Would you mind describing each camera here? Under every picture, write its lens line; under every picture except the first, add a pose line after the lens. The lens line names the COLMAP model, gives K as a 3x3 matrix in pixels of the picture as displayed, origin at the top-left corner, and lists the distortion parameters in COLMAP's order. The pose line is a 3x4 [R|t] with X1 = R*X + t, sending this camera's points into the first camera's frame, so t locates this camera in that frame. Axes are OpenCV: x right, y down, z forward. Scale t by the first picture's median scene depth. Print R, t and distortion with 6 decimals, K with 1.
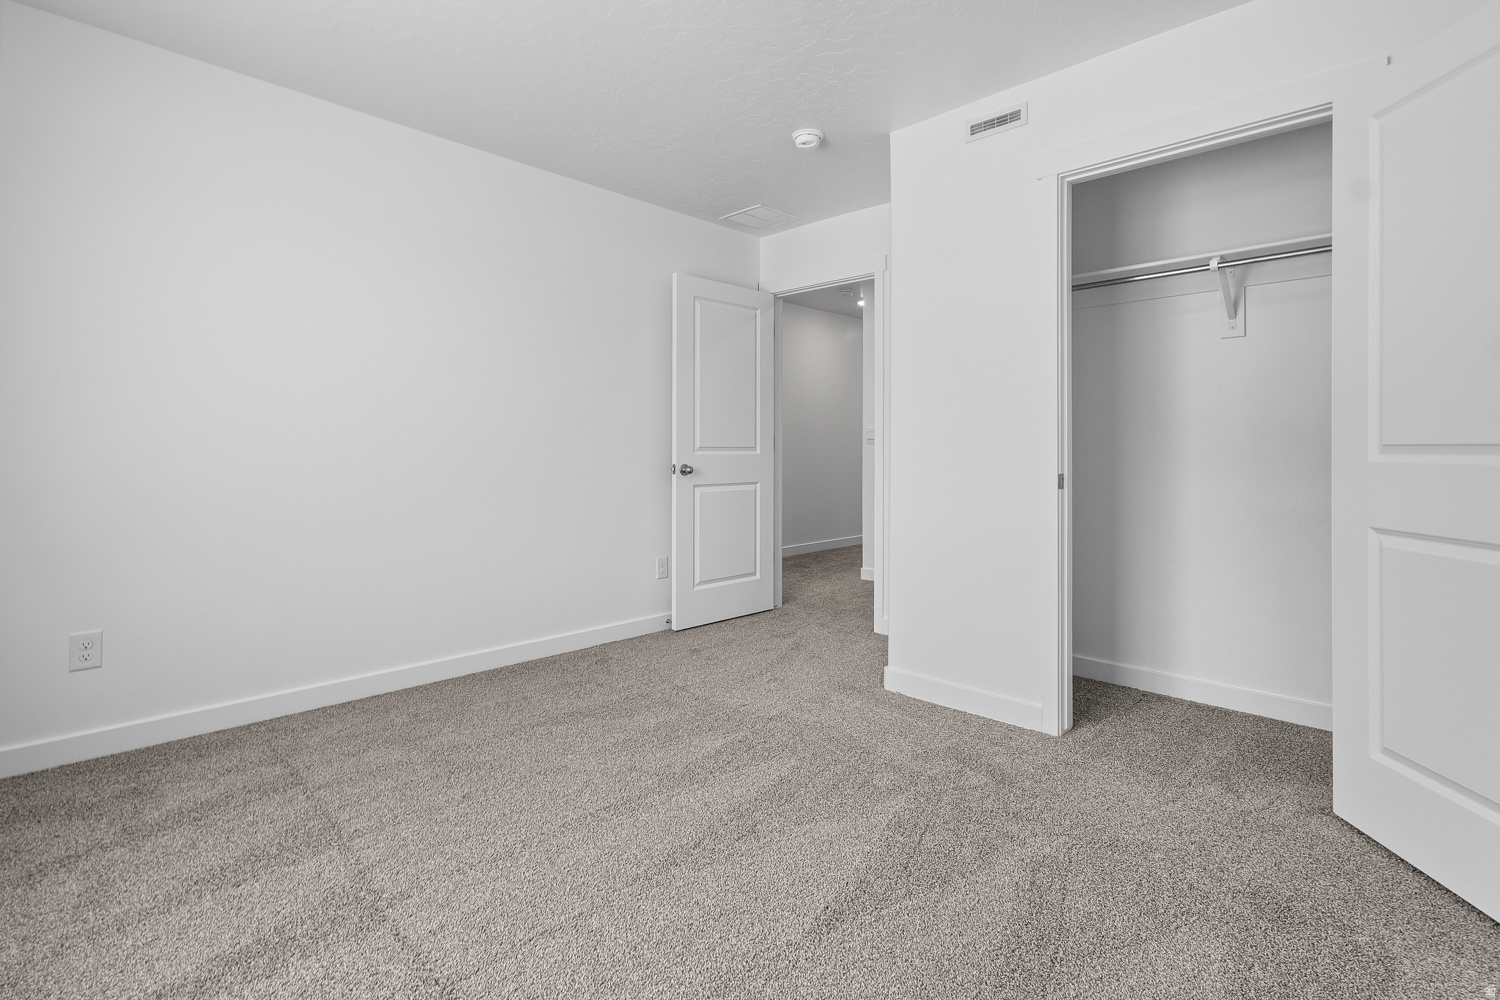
lens RADIAL K [[700.6, 0, 753.4], [0, 700.6, 448.4], [0, 0, 1]] dist [0.000212, 0.000228]
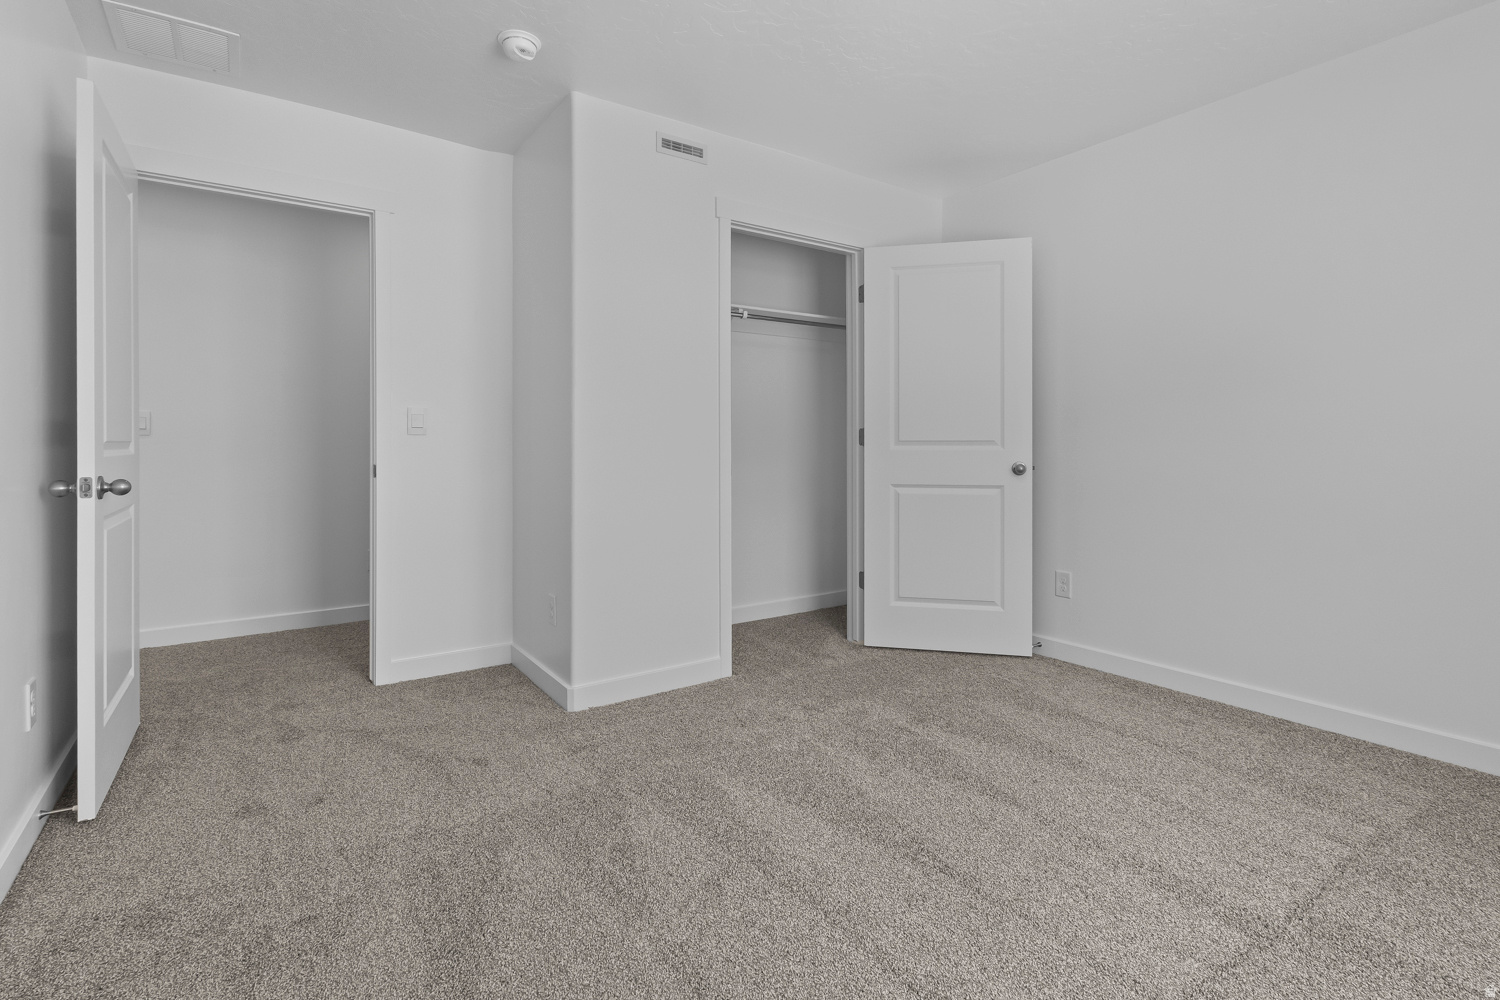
lens RADIAL K [[700.6, 0, 753.4], [0, 700.6, 448.4], [0, 0, 1]] dist [0.000212, 0.000228]
pose [[0.211294, -0.007918, 0.977391, -1.038339], [0.002252, 0.999968, 0.007614, 0.000672], [-0.977420, 0.000592, 0.211305, 0.952894]]
